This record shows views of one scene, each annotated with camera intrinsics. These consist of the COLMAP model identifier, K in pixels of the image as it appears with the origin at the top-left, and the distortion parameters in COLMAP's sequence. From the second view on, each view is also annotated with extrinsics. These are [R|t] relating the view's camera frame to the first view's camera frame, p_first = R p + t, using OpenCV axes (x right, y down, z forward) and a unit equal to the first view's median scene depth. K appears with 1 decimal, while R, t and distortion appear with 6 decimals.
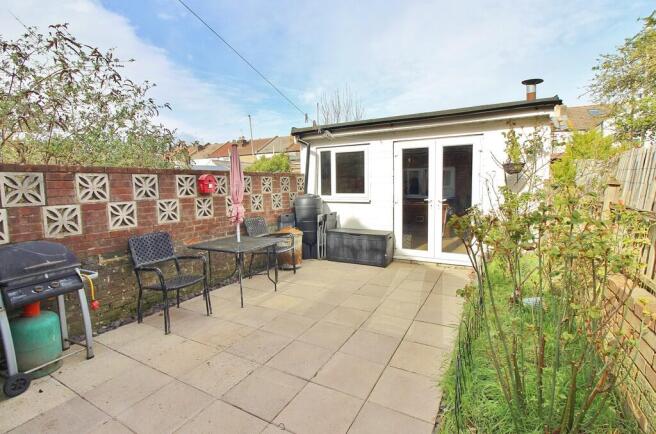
lens RADIAL K [[304.8, 0, 330.0], [0, 304.8, 217.0], [0, 0, 1]] dist [-0.013989, -0.000605]
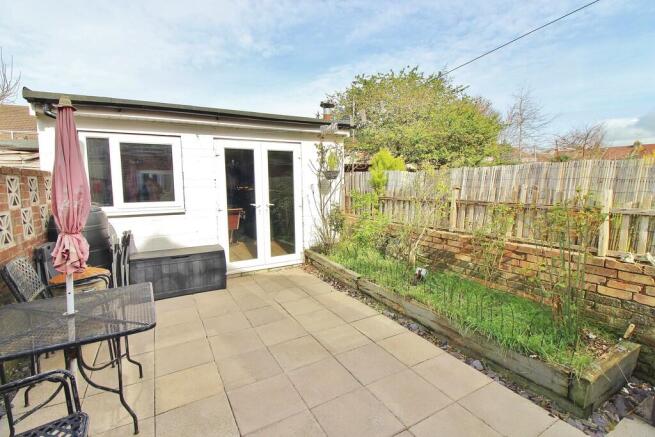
lens RADIAL K [[304.3, 0, 328.8], [0, 304.3, 215.3], [0, 0, 1]] dist [-0.013989, -0.000605]
pose [[0.522898, -0.081804, 0.848461, -0.362010], [0.092730, 0.994936, 0.038778, -0.039791], [-0.847336, 0.058400, 0.527835, 0.309195]]
